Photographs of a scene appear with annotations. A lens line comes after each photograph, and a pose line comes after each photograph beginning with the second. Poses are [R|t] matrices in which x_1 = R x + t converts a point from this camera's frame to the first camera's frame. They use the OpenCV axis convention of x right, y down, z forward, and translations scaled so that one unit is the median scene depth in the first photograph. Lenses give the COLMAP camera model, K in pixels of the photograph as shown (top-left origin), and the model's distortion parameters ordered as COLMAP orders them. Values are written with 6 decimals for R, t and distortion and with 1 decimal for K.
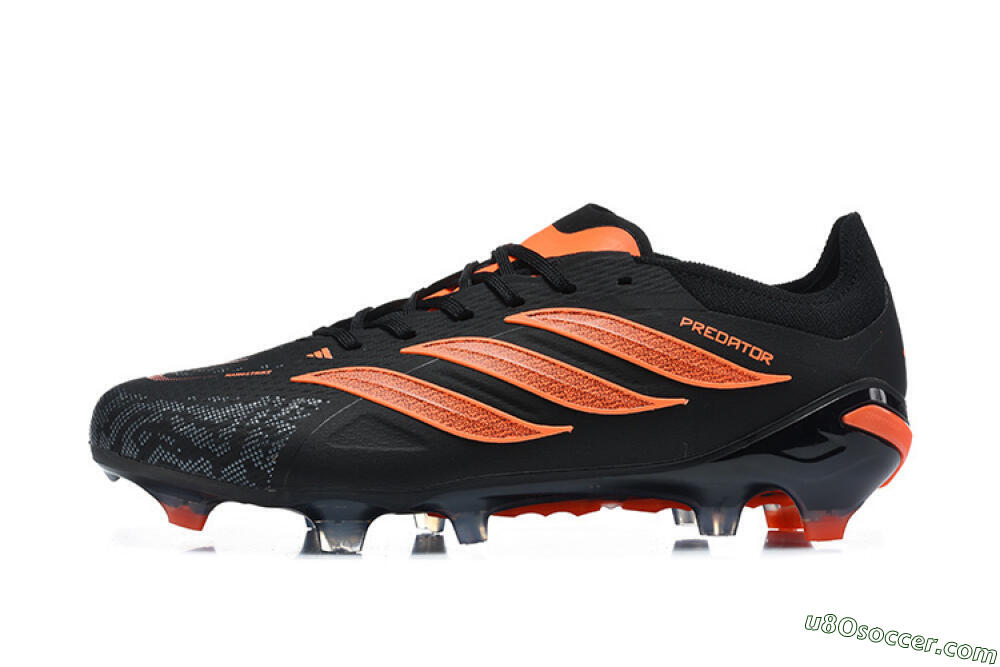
lens RADIAL K [[2956.1, 0, 500.0], [0, 2956.1, 333.5], [0, 0, 1]] dist [-0.042805, 0.546930]
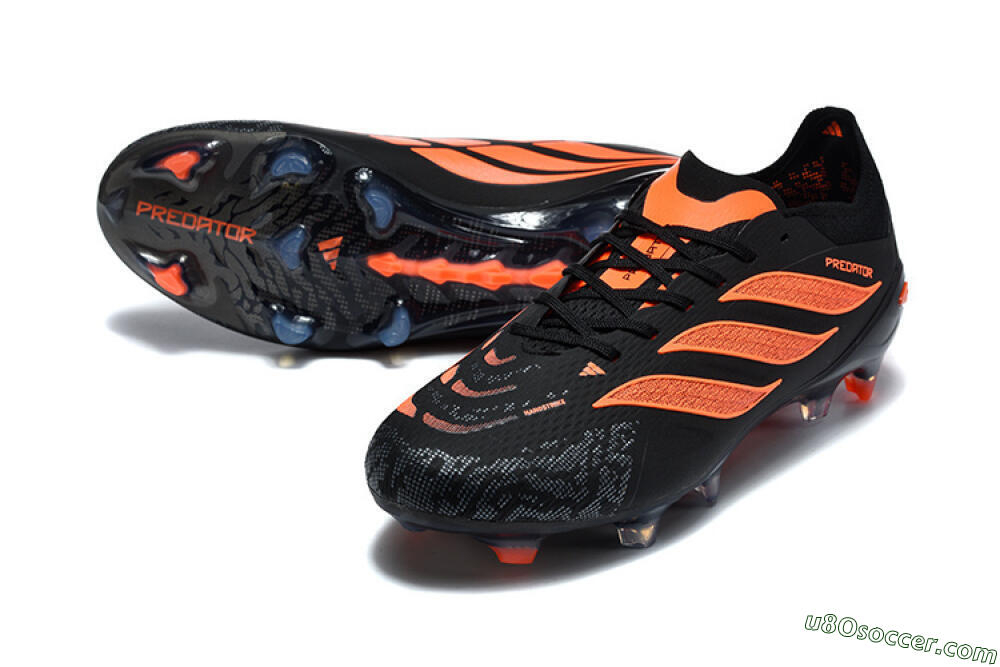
lens RADIAL K [[2956.1, 0, 500.0], [0, 2956.1, 333.5], [0, 0, 1]] dist [-0.042805, 0.546930]
pose [[0.703146, -0.270694, 0.657503, -0.791042], [0.030305, 0.935268, 0.352642, -0.387496], [-0.710399, -0.228033, 0.665833, 0.322888]]
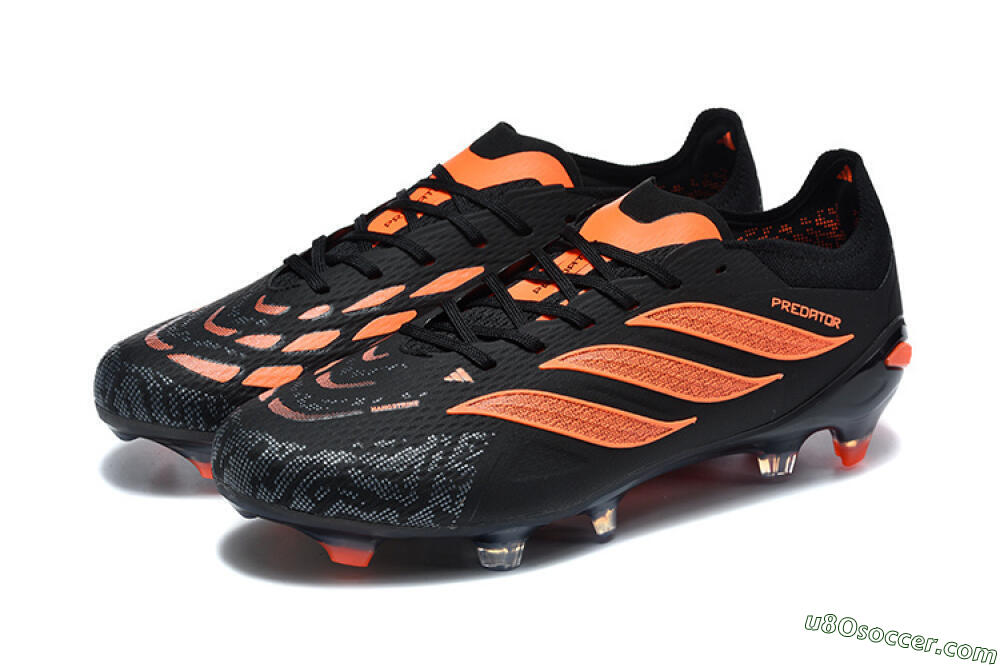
lens RADIAL K [[2956.1, 0, 500.0], [0, 2956.1, 333.5], [0, 0, 1]] dist [-0.042805, 0.546930]
pose [[0.881567, -0.148865, 0.447973, -0.507577], [0.014378, 0.957002, 0.289725, -0.305406], [-0.471841, -0.248970, 0.845801, 0.141244]]
